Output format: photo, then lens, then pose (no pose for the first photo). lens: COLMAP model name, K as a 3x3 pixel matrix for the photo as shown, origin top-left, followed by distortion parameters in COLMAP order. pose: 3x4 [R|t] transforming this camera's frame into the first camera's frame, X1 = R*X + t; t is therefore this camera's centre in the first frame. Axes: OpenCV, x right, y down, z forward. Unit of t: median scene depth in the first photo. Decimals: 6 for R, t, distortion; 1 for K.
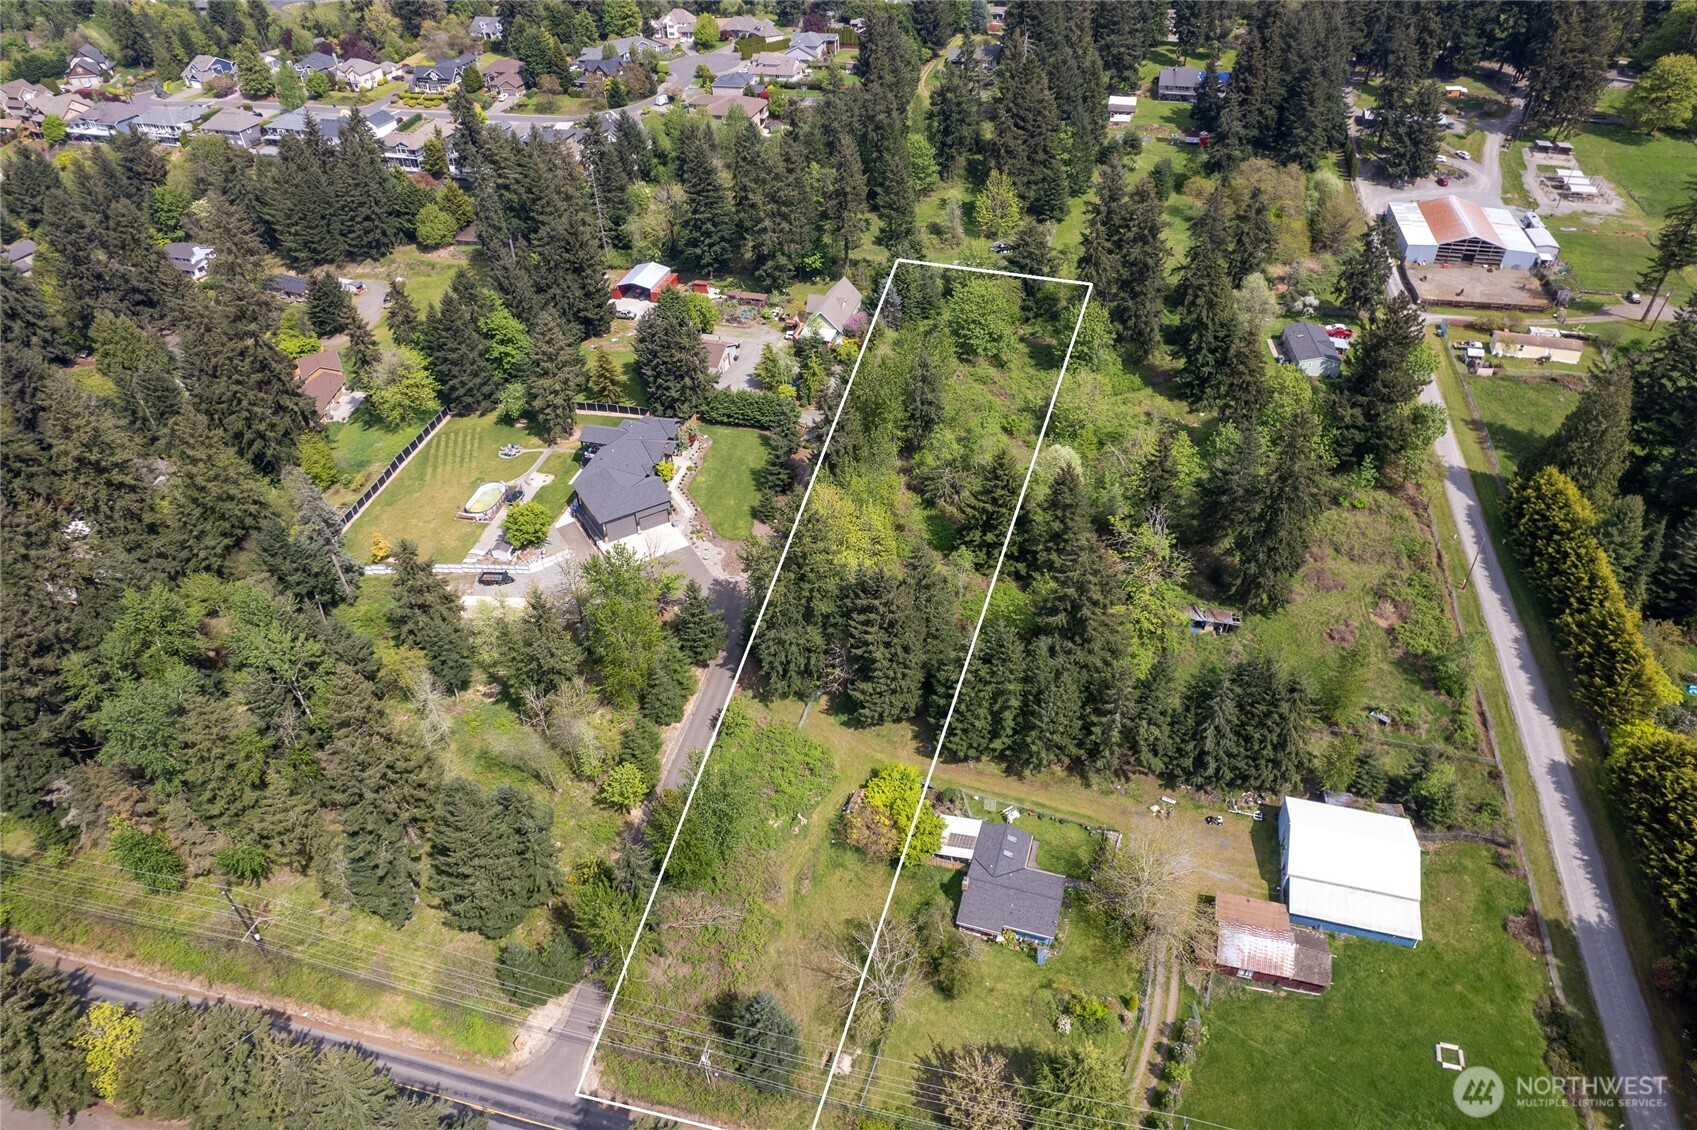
lens RADIAL K [[1082.6, 0, 856.8], [0, 1082.6, 570.2], [0, 0, 1]] dist [-0.078721, 0.072230]
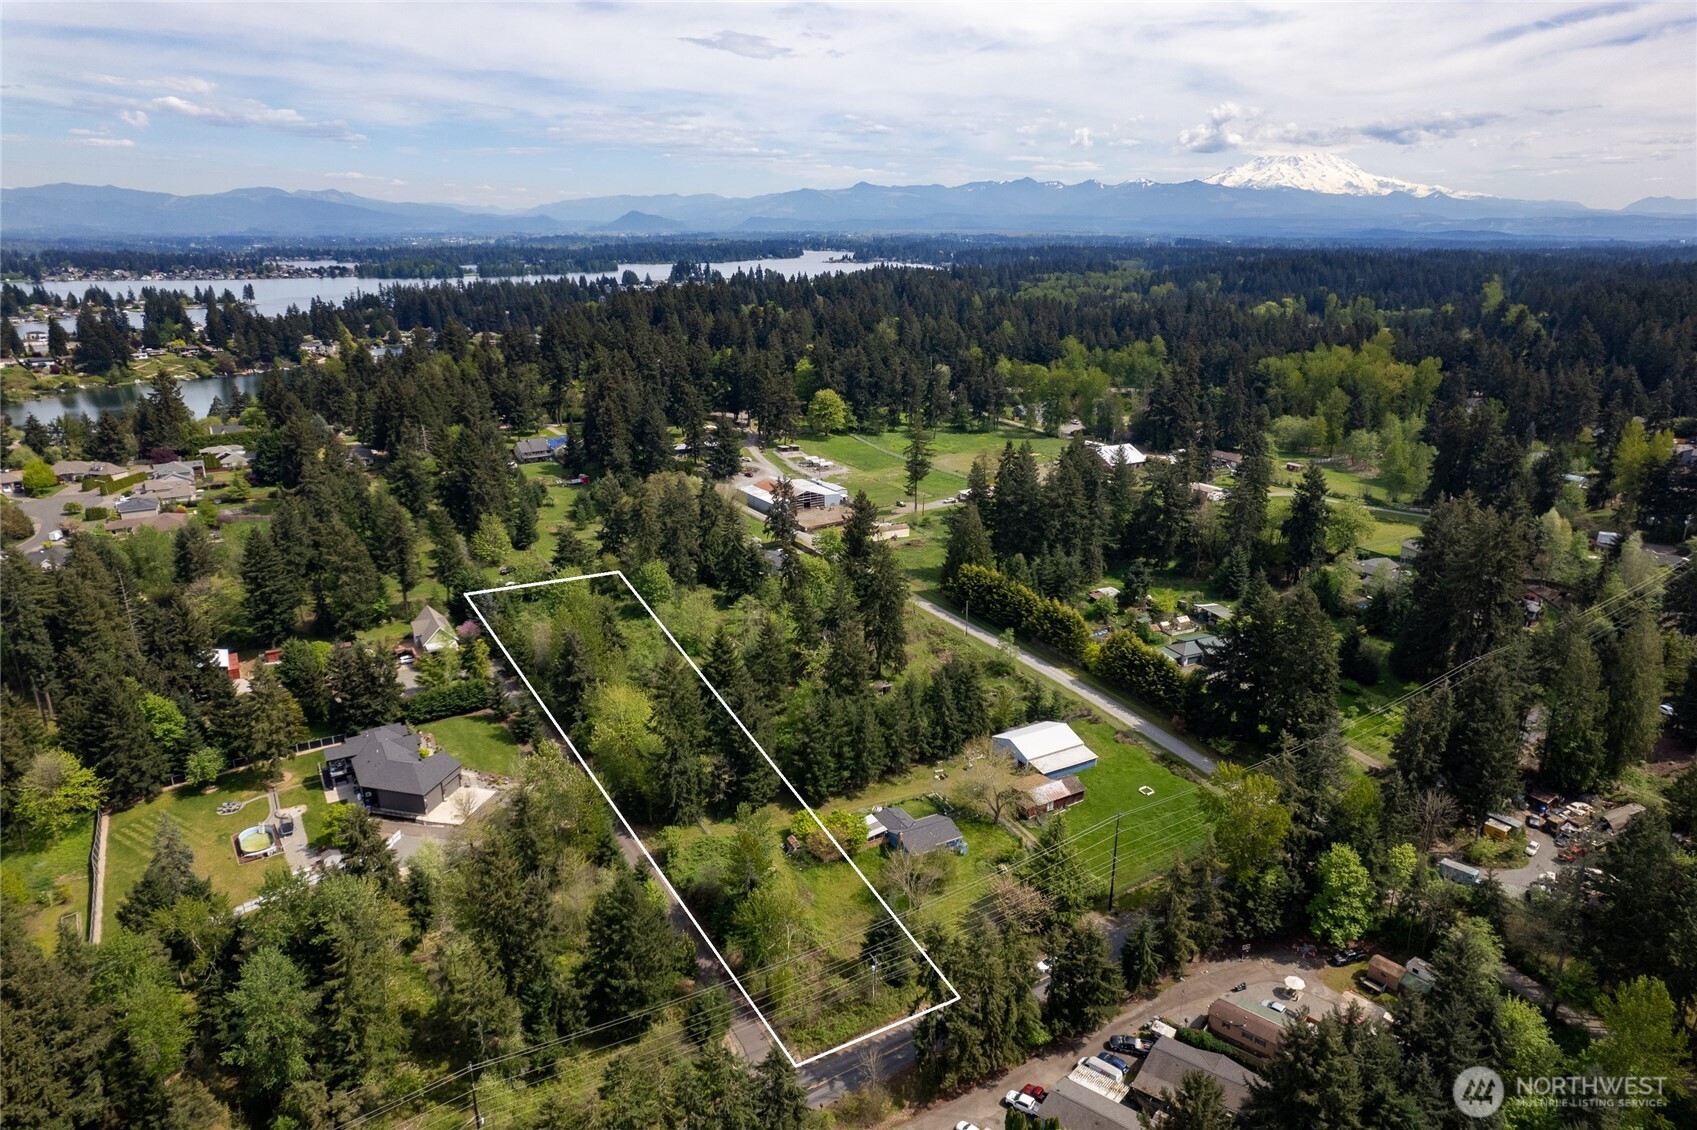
lens RADIAL K [[1082.6, 0, 856.8], [0, 1082.6, 570.2], [0, 0, 1]] dist [-0.078721, 0.072230]
pose [[0.701036, -0.200803, 0.684271, -0.506386], [0.434986, 0.880768, -0.187177, 0.122908], [-0.565098, 0.428866, 0.704796, -0.107546]]
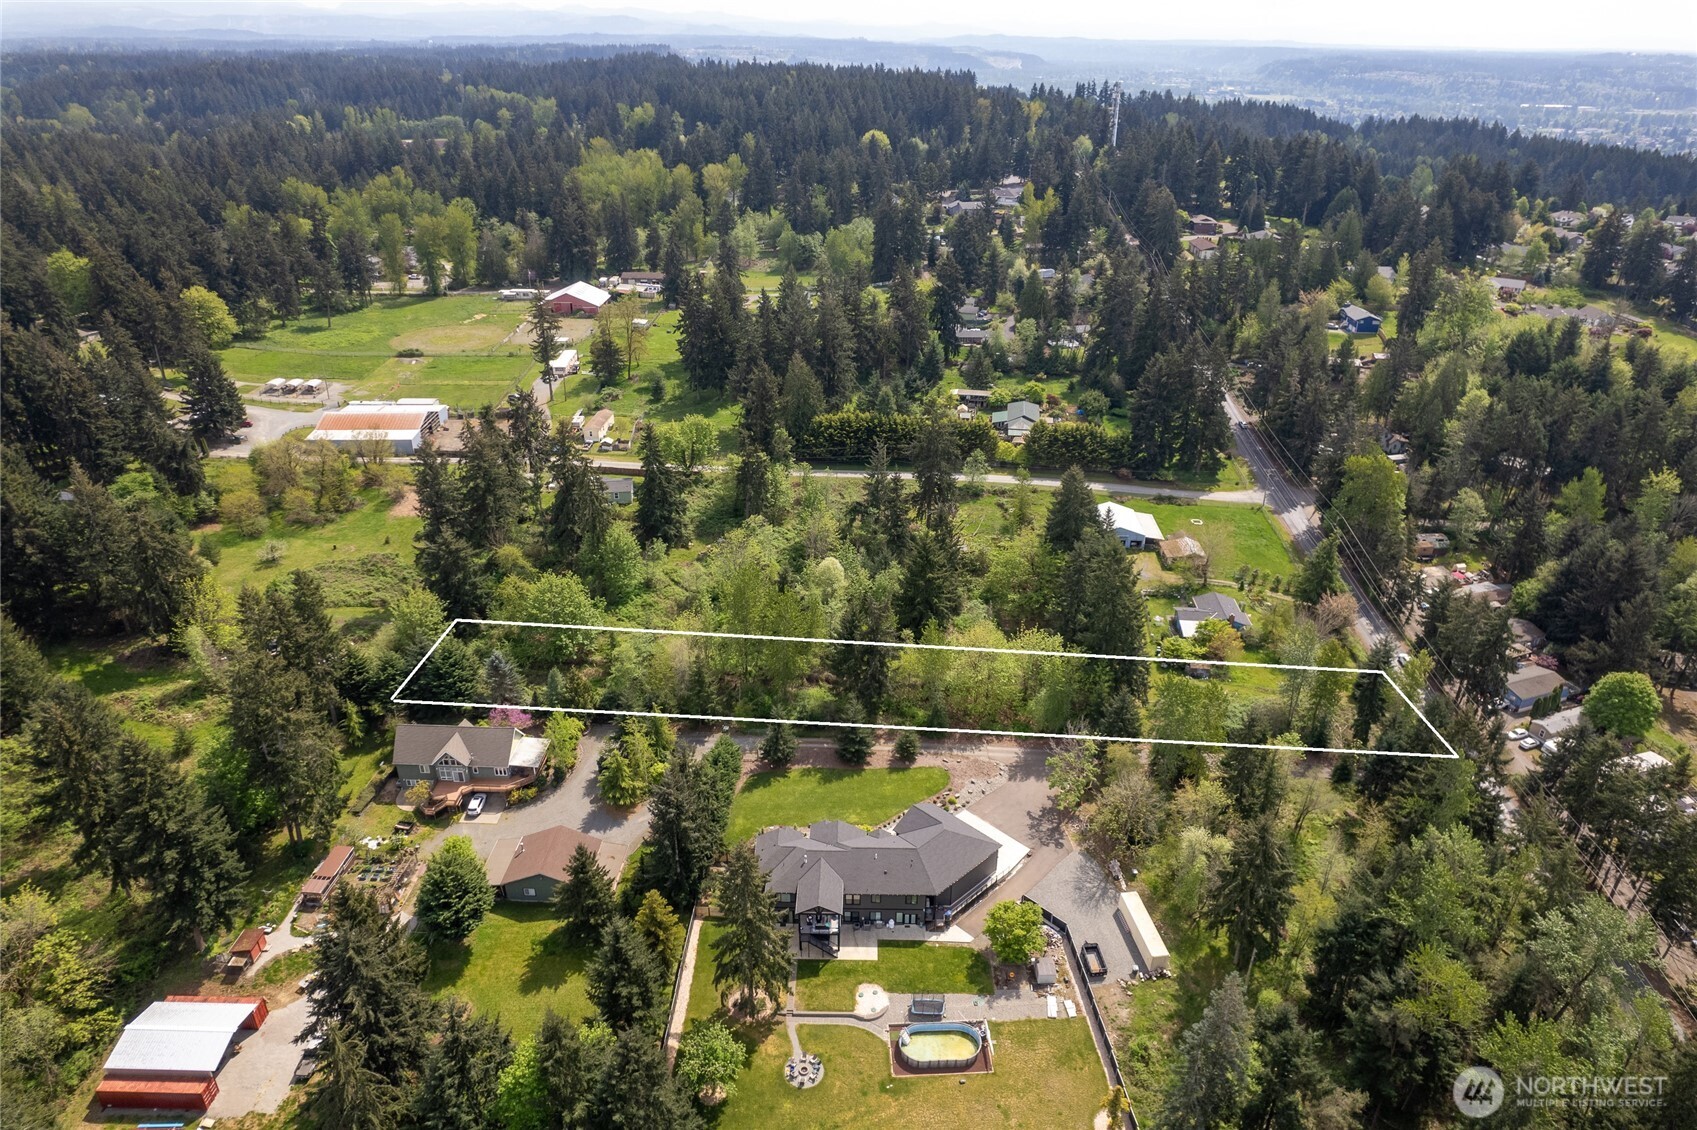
lens RADIAL K [[1082.6, 0, 856.8], [0, 1082.6, 570.2], [0, 0, 1]] dist [-0.078721, 0.072230]
pose [[-0.231671, -0.416588, 0.879081, -0.679729], [0.608851, 0.642693, 0.465022, -0.503726], [-0.758702, 0.642962, 0.104747, 0.688017]]
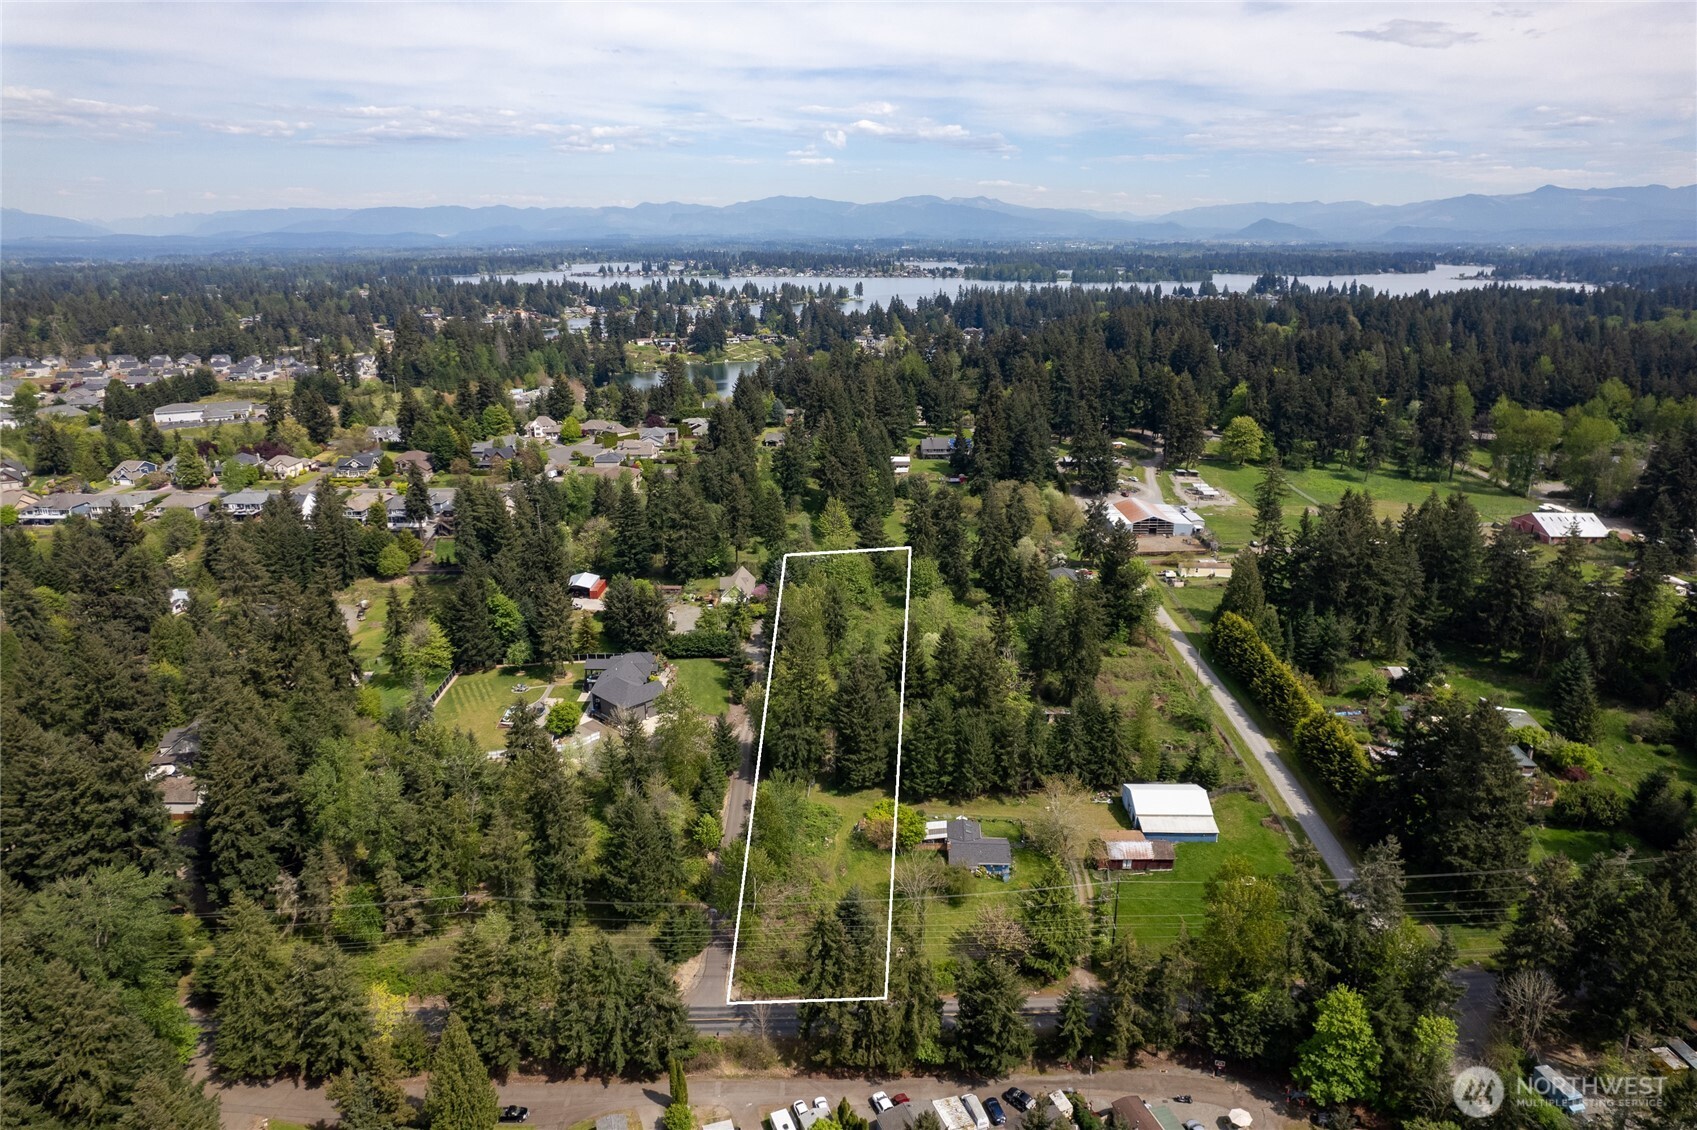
lens RADIAL K [[1082.6, 0, 856.8], [0, 1082.6, 570.2], [0, 0, 1]] dist [-0.078721, 0.072230]
pose [[0.969866, -0.058486, 0.236516, -0.210692], [0.140503, 0.927343, -0.346835, 0.249439], [-0.199046, 0.369615, 0.907615, -0.303663]]
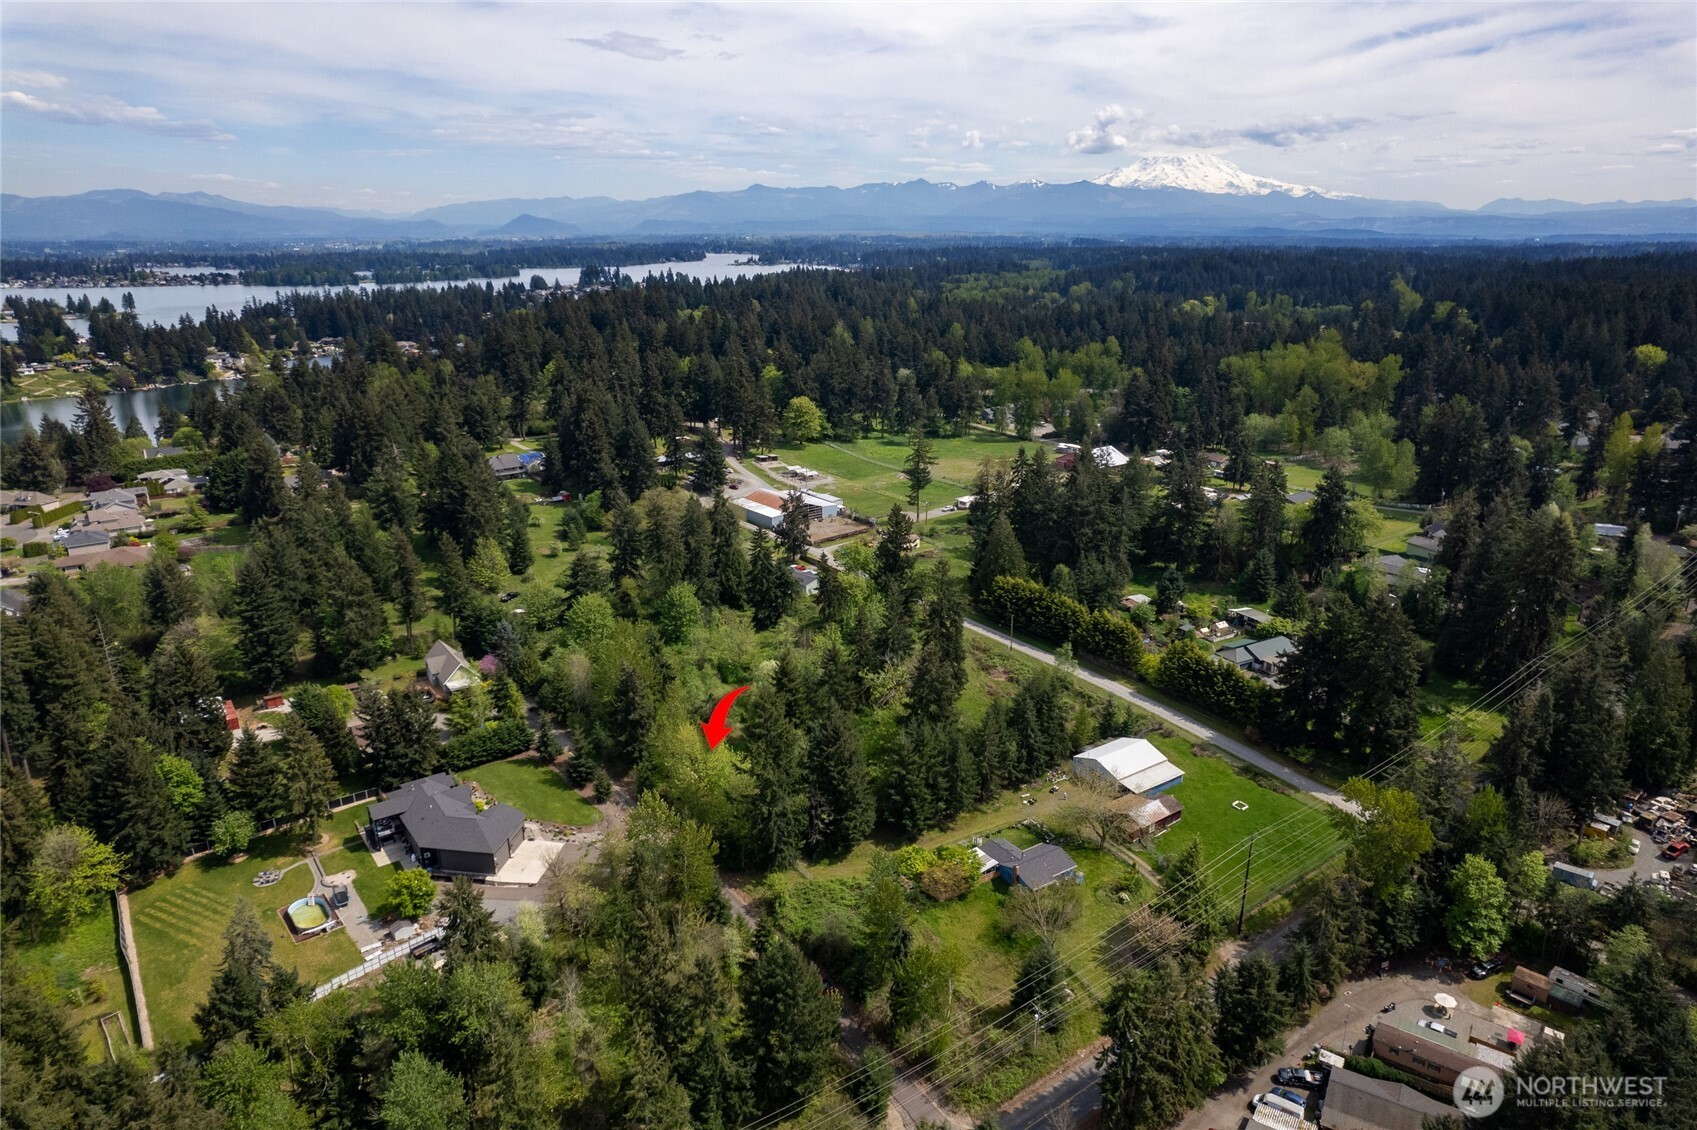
lens RADIAL K [[1082.6, 0, 856.8], [0, 1082.6, 570.2], [0, 0, 1]] dist [-0.078721, 0.072230]
pose [[0.631464, -0.221157, 0.743198, -0.571758], [0.477747, 0.865898, -0.148252, 0.030925], [-0.610747, 0.448676, 0.652440, 0.004593]]
